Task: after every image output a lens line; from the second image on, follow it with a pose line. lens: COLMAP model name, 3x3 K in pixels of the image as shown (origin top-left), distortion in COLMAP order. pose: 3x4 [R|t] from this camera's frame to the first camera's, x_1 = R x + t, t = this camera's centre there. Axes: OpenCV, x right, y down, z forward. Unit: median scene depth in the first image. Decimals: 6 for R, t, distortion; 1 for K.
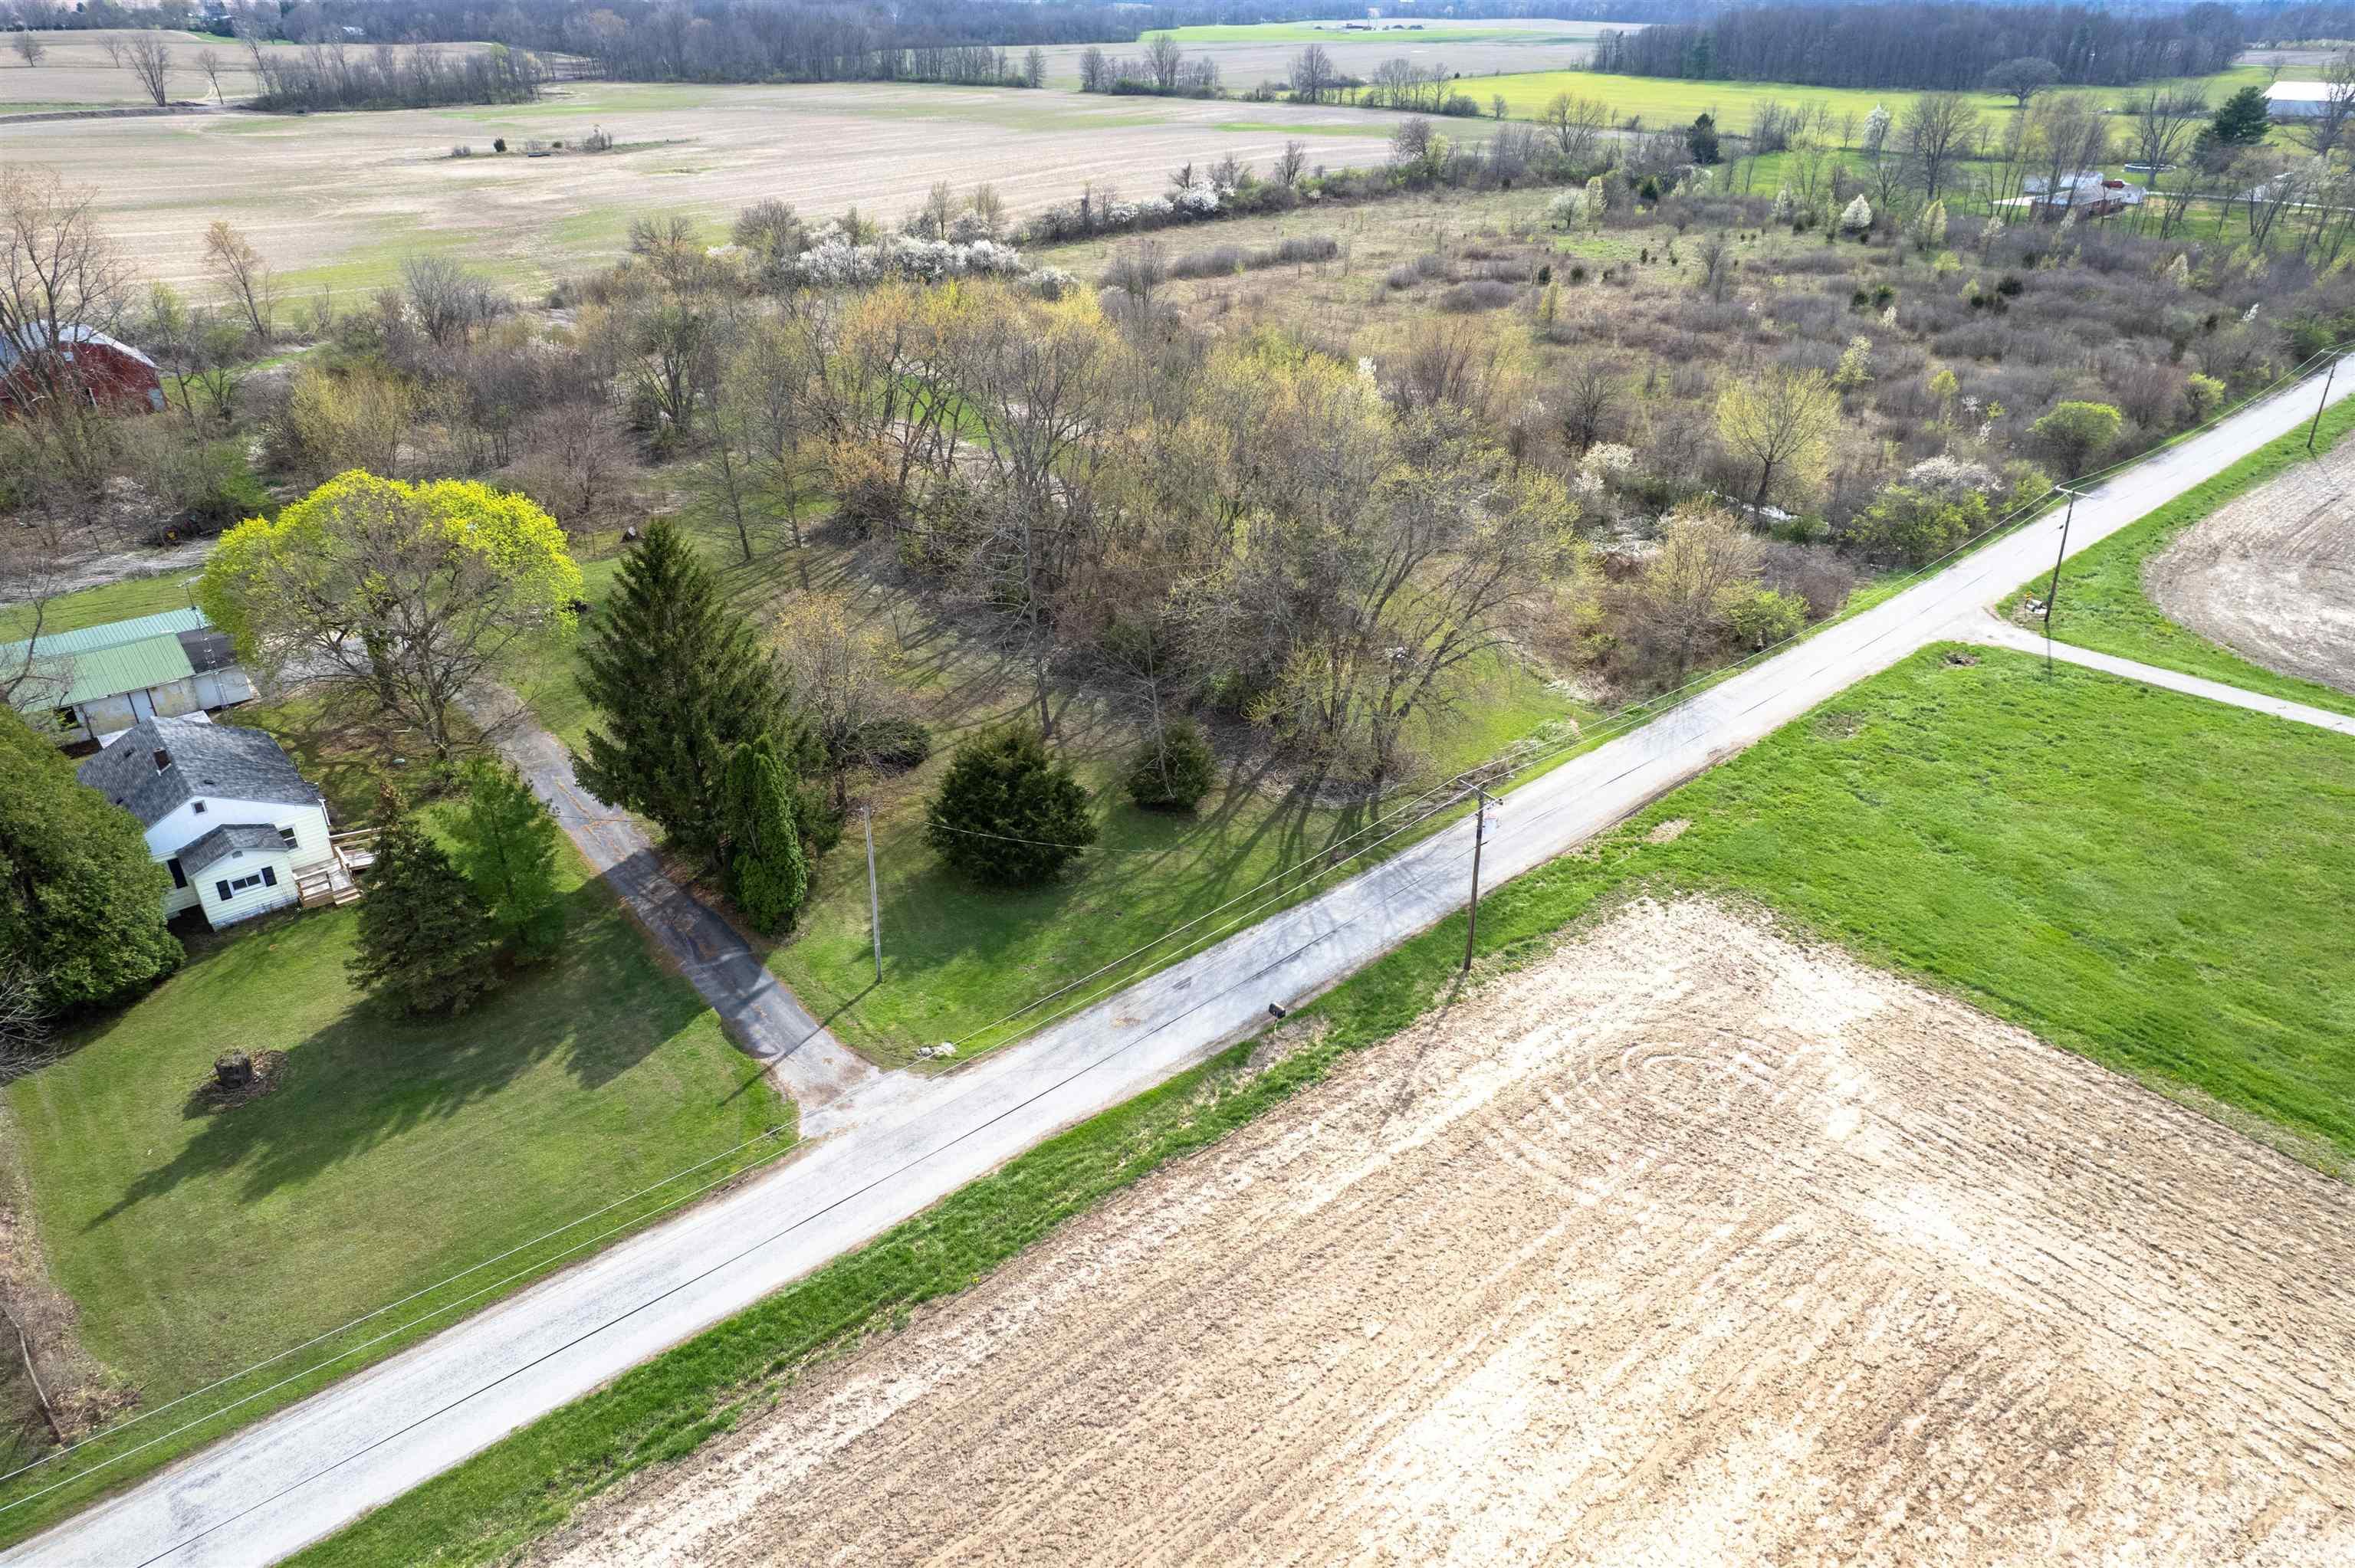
lens RADIAL K [[1414.8, 0, 1177.5], [0, 1414.8, 784.0], [0, 0, 1]] dist [-0.054851, 0.037009]
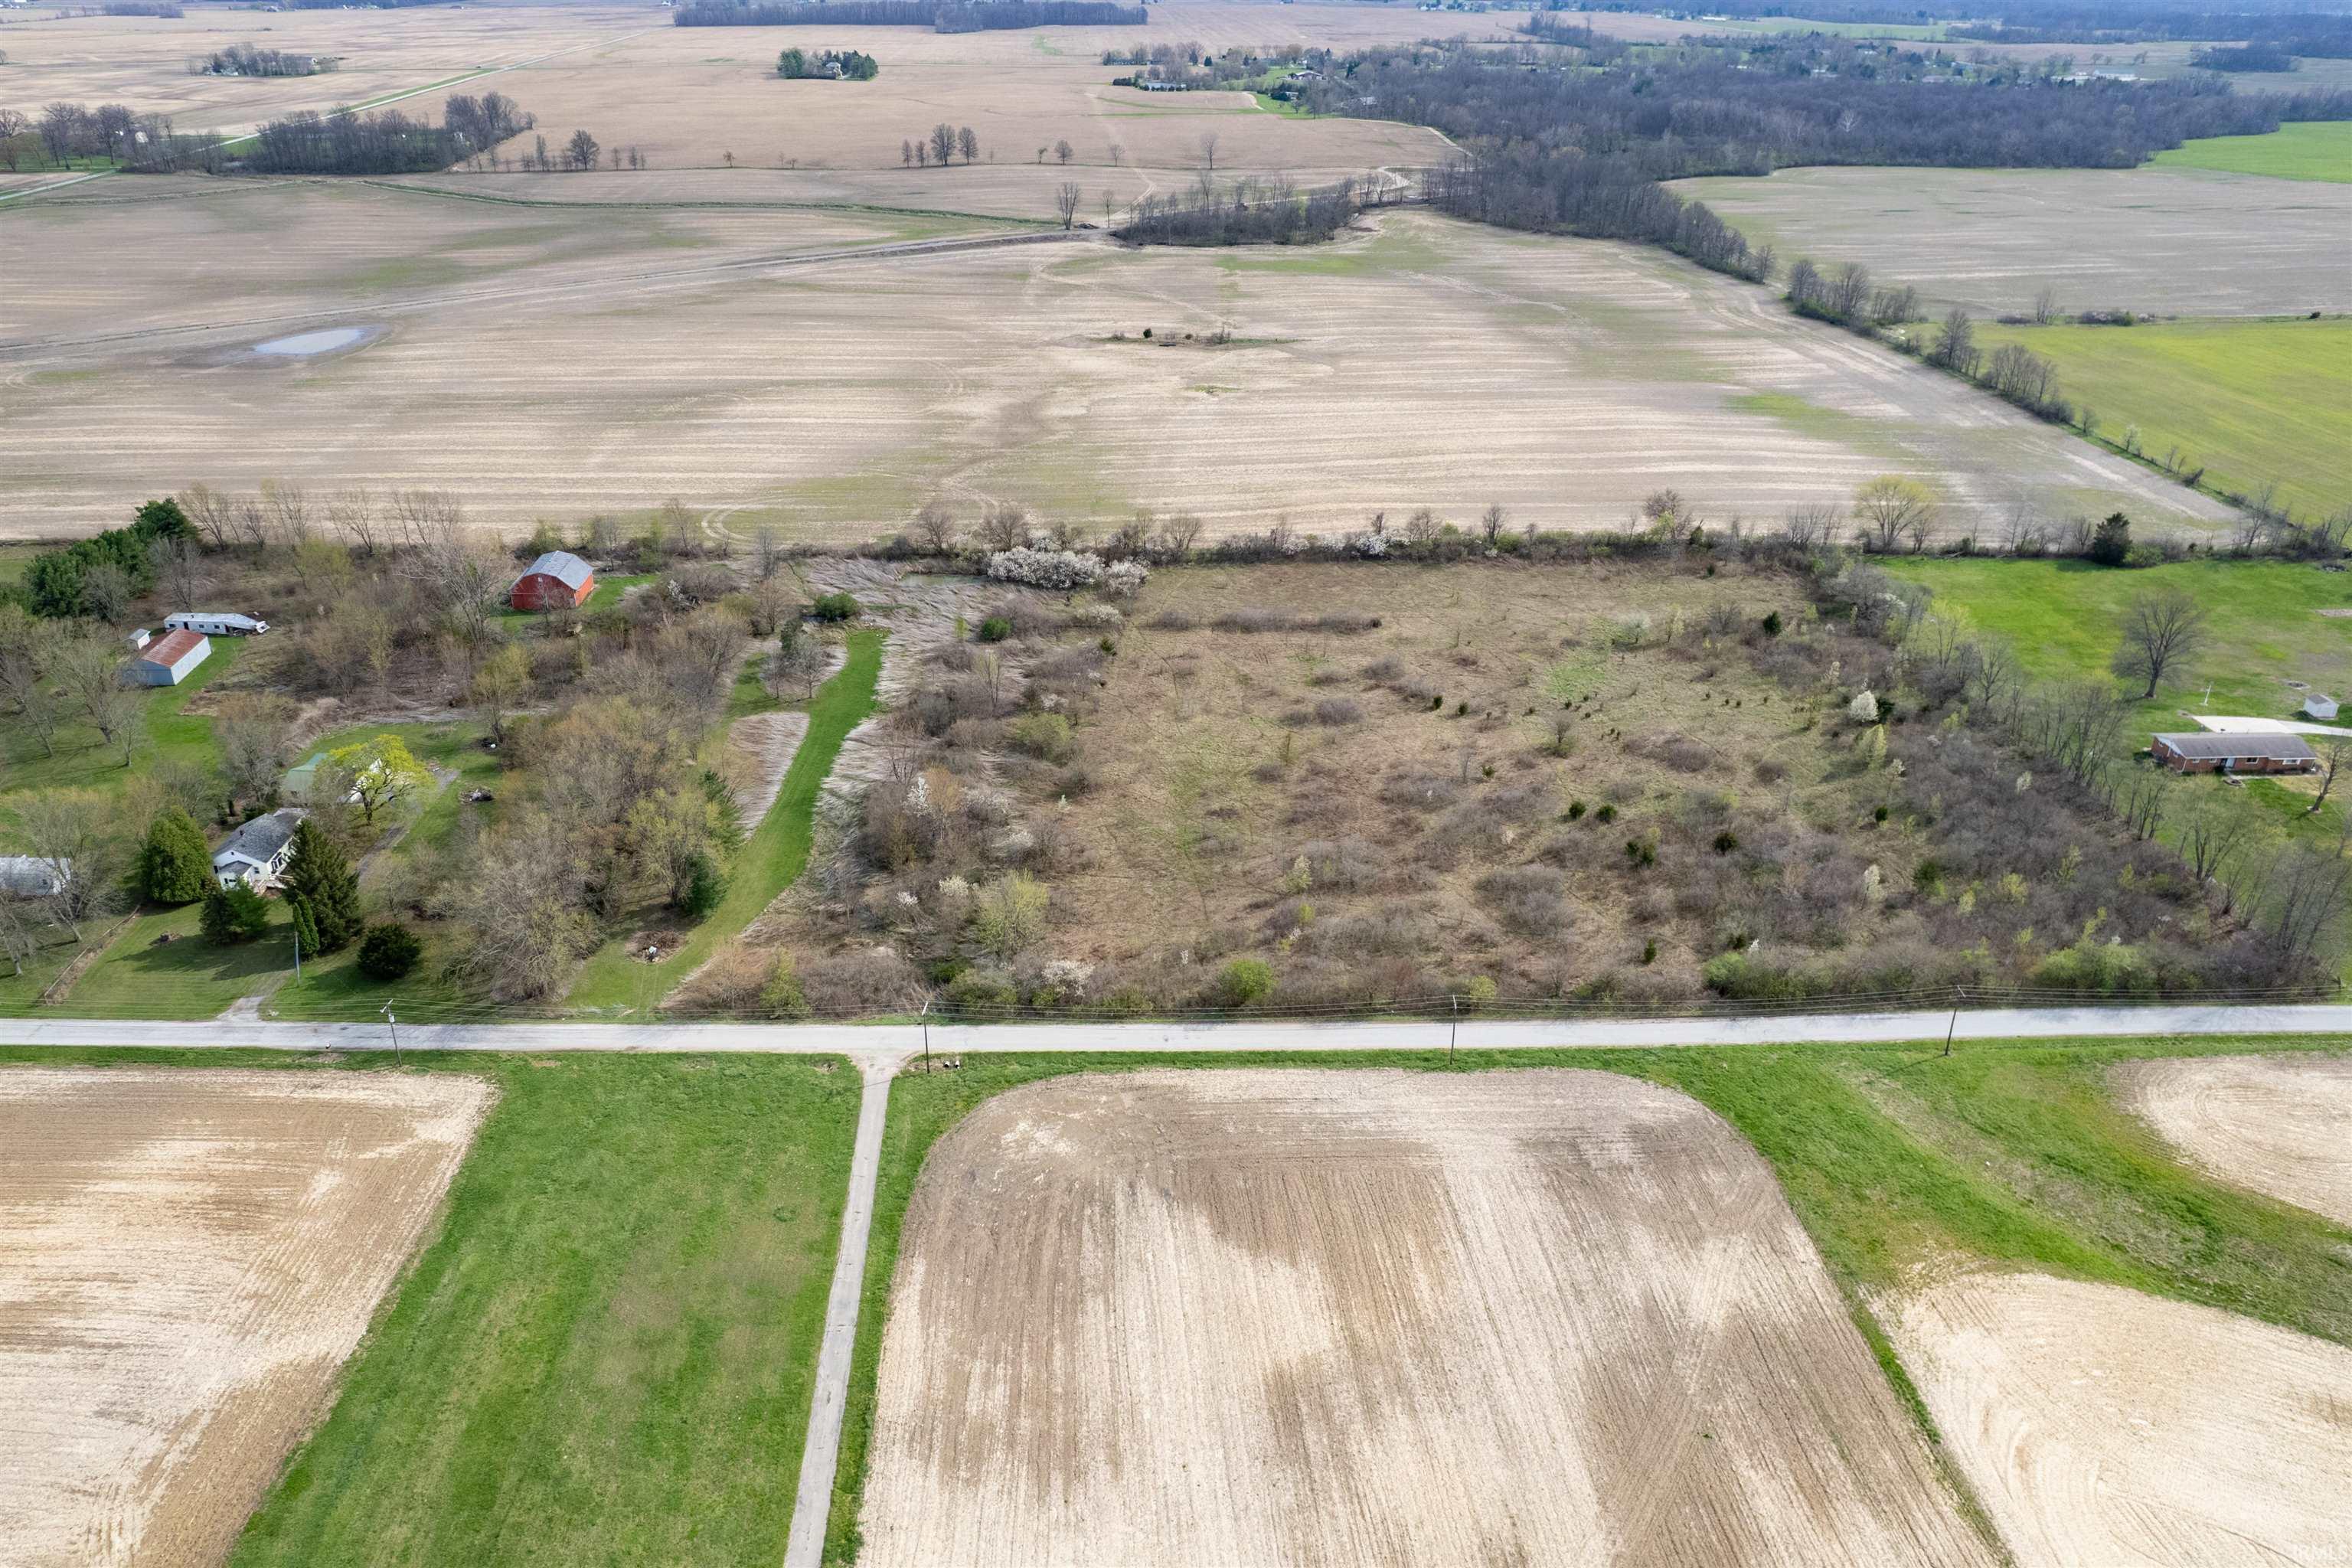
lens RADIAL K [[1486.6, 0, 1176.0], [0, 1486.6, 784.0], [0, 0, 1]] dist [-0.074490, 0.046154]
pose [[0.775857, 0.307118, -0.551112, 2.711444], [-0.320978, 0.944169, 0.074284, -1.059407], [0.543157, 0.119261, 0.831118, -0.593639]]
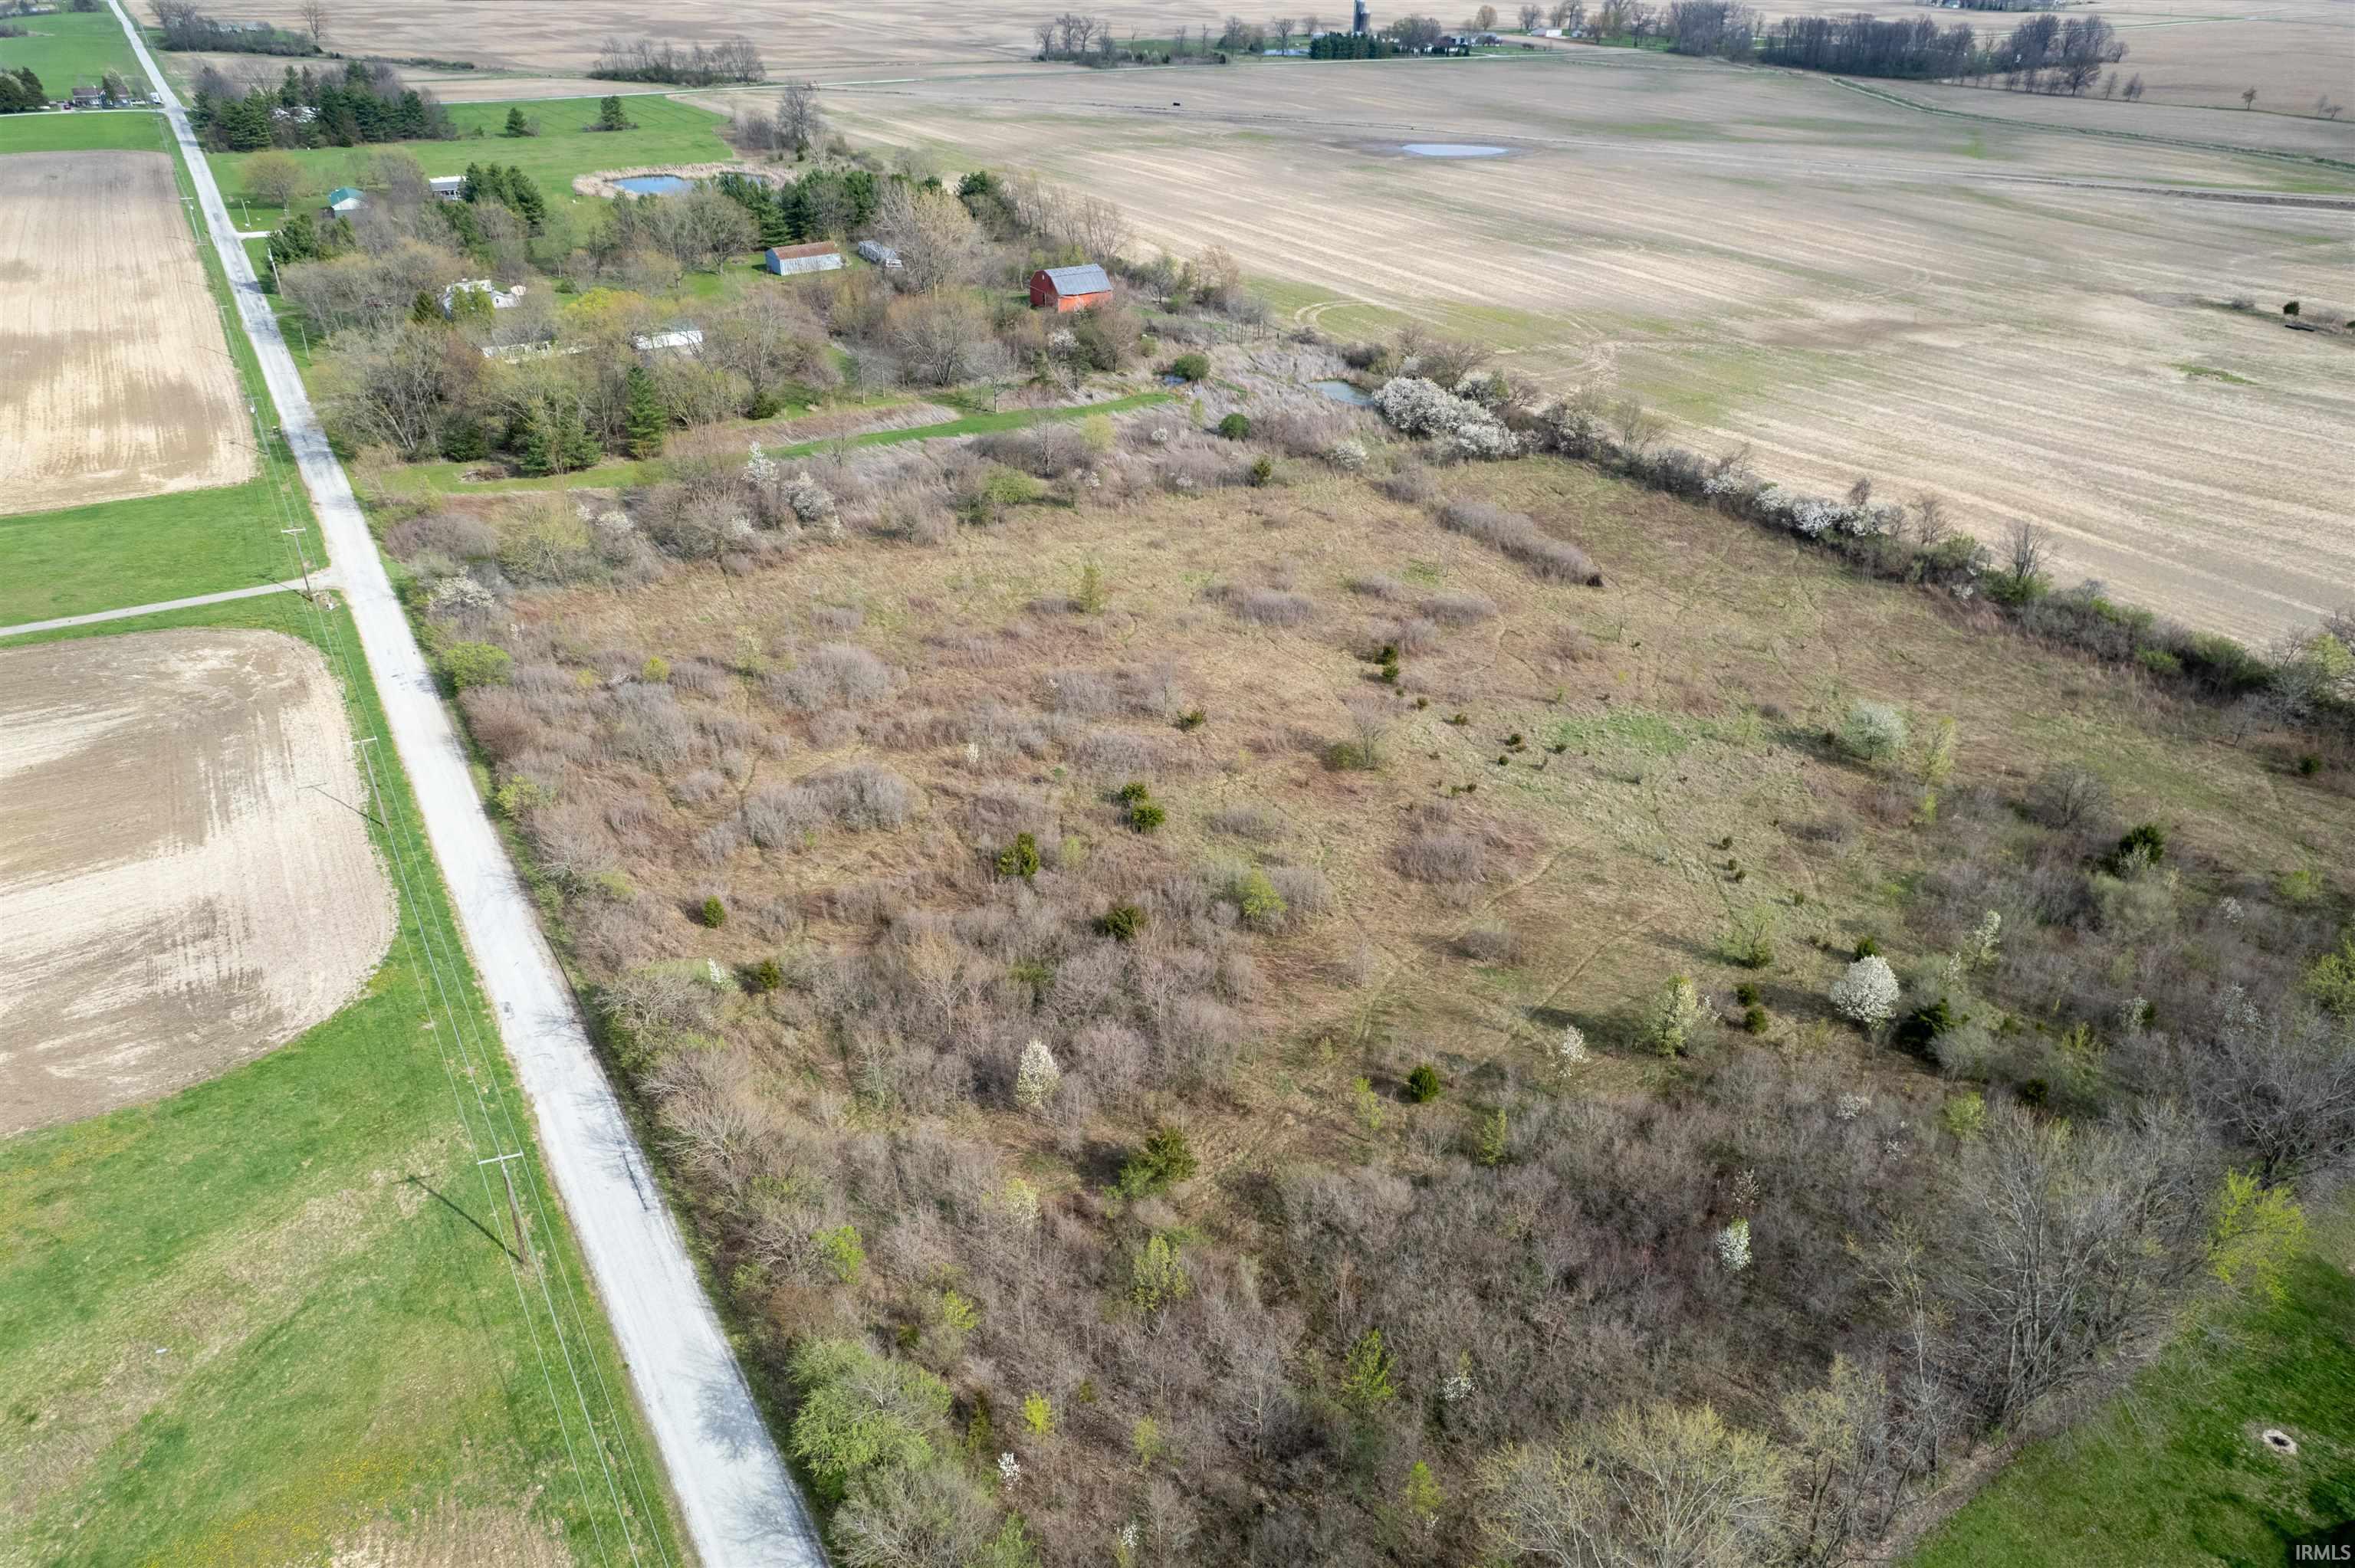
lens RADIAL K [[1488.3, 0, 1177.5], [0, 1488.3, 784.0], [0, 0, 1]] dist [-0.074490, 0.046154]
pose [[-0.121139, 0.507667, -0.852995, 3.351792], [-0.512440, 0.703978, 0.491753, -2.181967], [0.850136, 0.496679, 0.174869, 2.658100]]
